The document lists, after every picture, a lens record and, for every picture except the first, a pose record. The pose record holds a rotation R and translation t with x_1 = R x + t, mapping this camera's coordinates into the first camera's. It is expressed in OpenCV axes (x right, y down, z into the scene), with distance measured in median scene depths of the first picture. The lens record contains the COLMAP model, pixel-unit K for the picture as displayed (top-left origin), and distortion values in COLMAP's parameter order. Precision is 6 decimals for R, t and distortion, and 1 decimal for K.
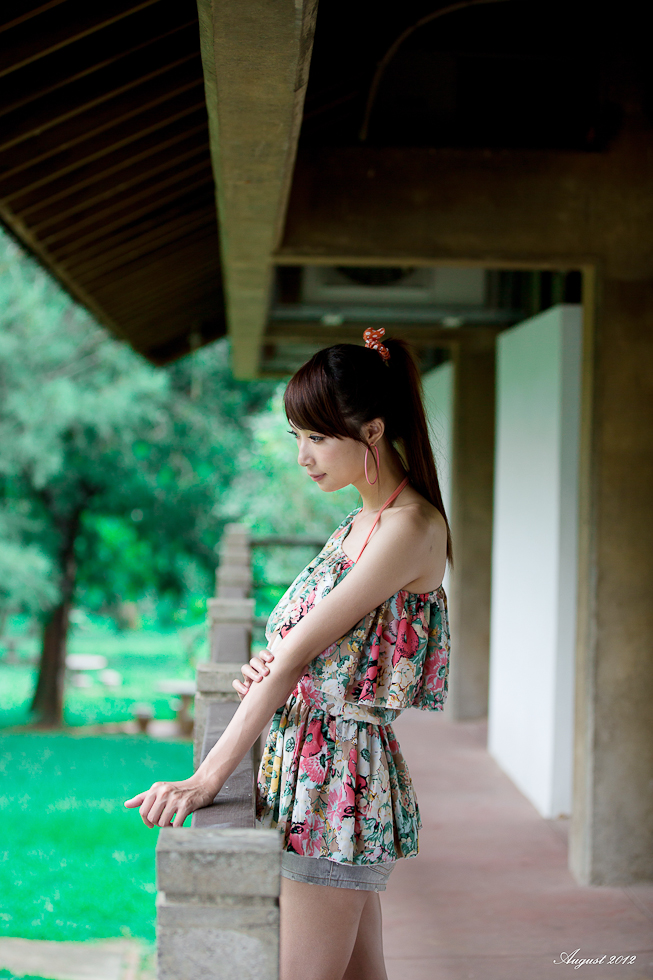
lens RADIAL K [[2249.6, 0, 326.5], [0, 2249.6, 490.0], [0, 0, 1]] dist [-0.271988, 0.255162]
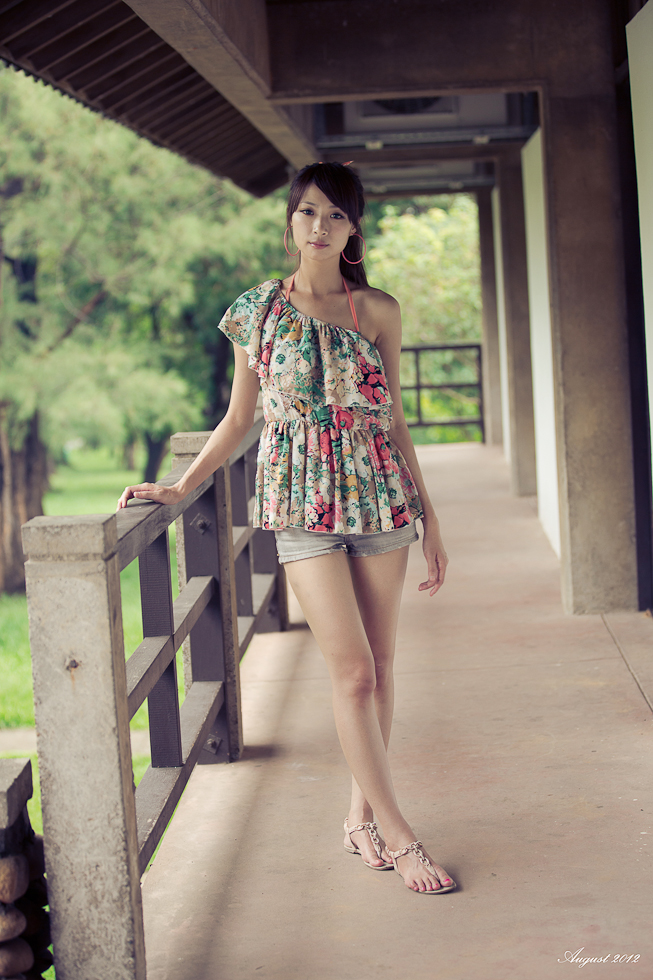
lens RADIAL K [[2249.6, 0, 326.5], [0, 2249.6, 490.0], [0, 0, 1]] dist [-0.271988, 0.255162]
pose [[0.993722, -0.060481, -0.094123, 0.104991], [0.067659, 0.994883, 0.075037, 0.014575], [0.089103, -0.080935, 0.992729, -0.184195]]
